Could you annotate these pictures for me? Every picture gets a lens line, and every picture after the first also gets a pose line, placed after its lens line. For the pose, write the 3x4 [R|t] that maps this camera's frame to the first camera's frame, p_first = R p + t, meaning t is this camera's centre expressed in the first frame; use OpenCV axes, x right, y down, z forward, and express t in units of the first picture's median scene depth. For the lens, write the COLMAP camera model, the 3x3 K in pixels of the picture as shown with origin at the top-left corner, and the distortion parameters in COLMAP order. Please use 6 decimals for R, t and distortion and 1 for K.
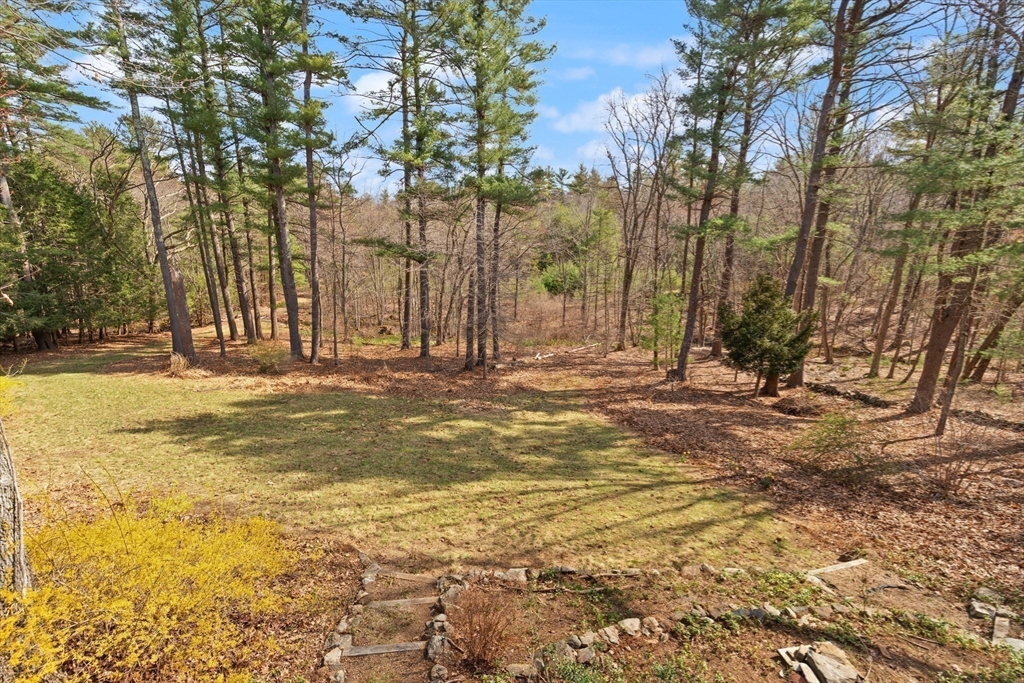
lens RADIAL K [[459.8, 0, 508.5], [0, 459.8, 349.3], [0, 0, 1]] dist [0.003163, 0.000047]
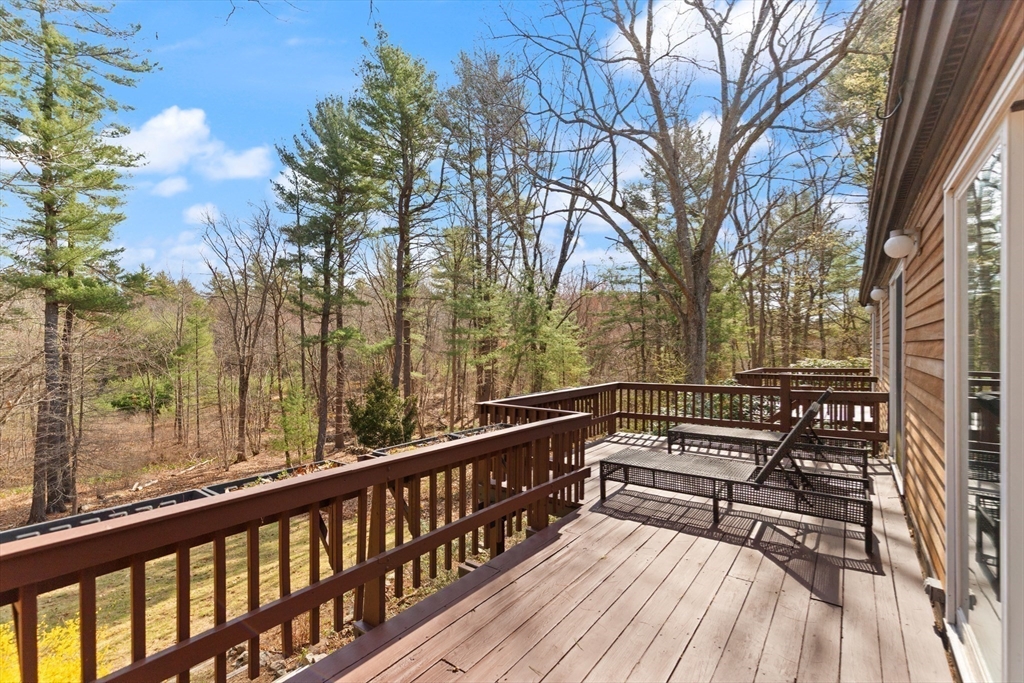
lens RADIAL K [[459.8, 0, 508.5], [0, 459.8, 349.3], [0, 0, 1]] dist [0.003163, 0.000047]
pose [[0.671442, -0.017436, 0.740852, -0.147229], [0.184181, 0.972280, -0.144043, 0.026889], [-0.717804, 0.233167, 0.656041, -0.123487]]
